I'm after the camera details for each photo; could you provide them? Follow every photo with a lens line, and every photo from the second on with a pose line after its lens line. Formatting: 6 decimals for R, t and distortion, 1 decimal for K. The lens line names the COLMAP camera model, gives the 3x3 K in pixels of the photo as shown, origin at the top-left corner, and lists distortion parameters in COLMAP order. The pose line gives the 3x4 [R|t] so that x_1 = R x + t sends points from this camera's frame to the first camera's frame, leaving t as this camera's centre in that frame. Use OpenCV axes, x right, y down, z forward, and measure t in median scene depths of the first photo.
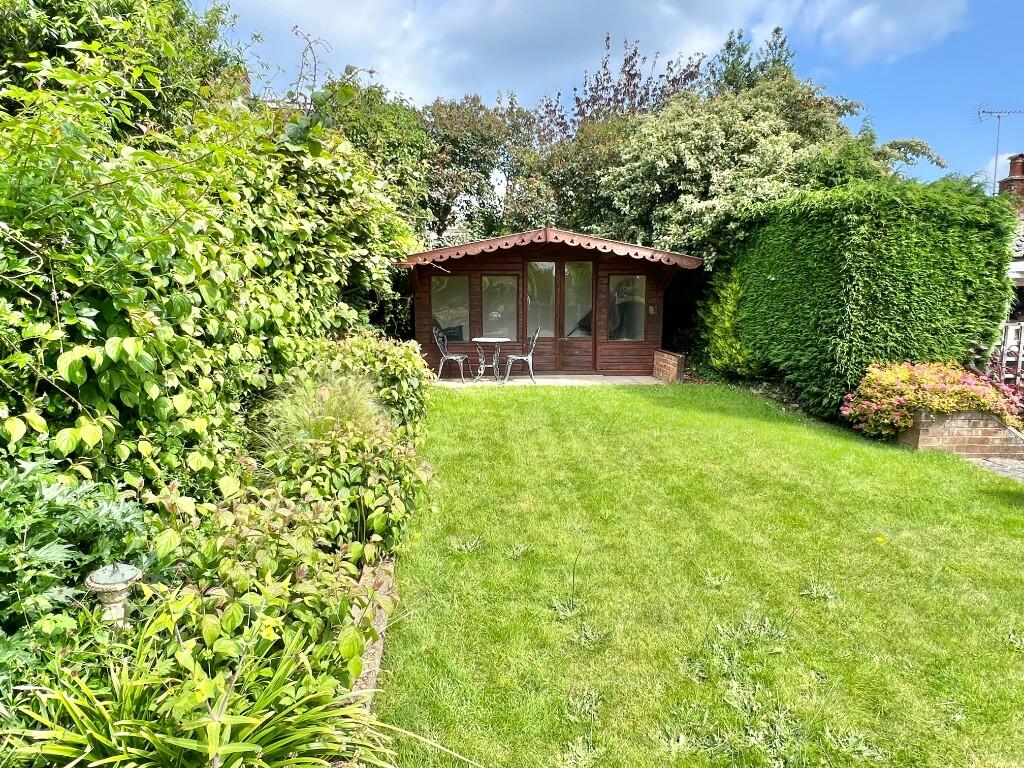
lens RADIAL K [[619.3, 0, 511.9], [0, 619.3, 383.3], [0, 0, 1]] dist [-0.003670, -0.001009]
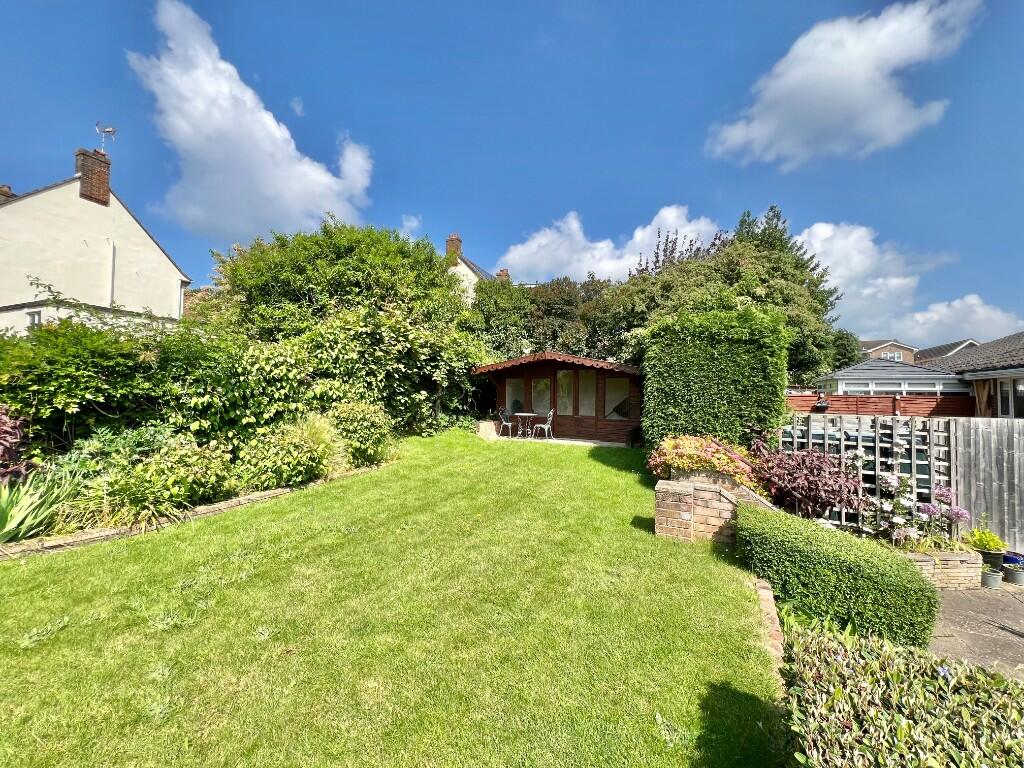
lens RADIAL K [[411.2, 0, 513.0], [0, 411.2, 383.9], [0, 0, 1]] dist [-0.000015, 0.000002]
pose [[0.880627, 0.005277, -0.473780, 0.487472], [-0.083722, 0.985937, -0.144634, 0.013630], [0.466354, 0.167035, 0.868685, -0.032669]]
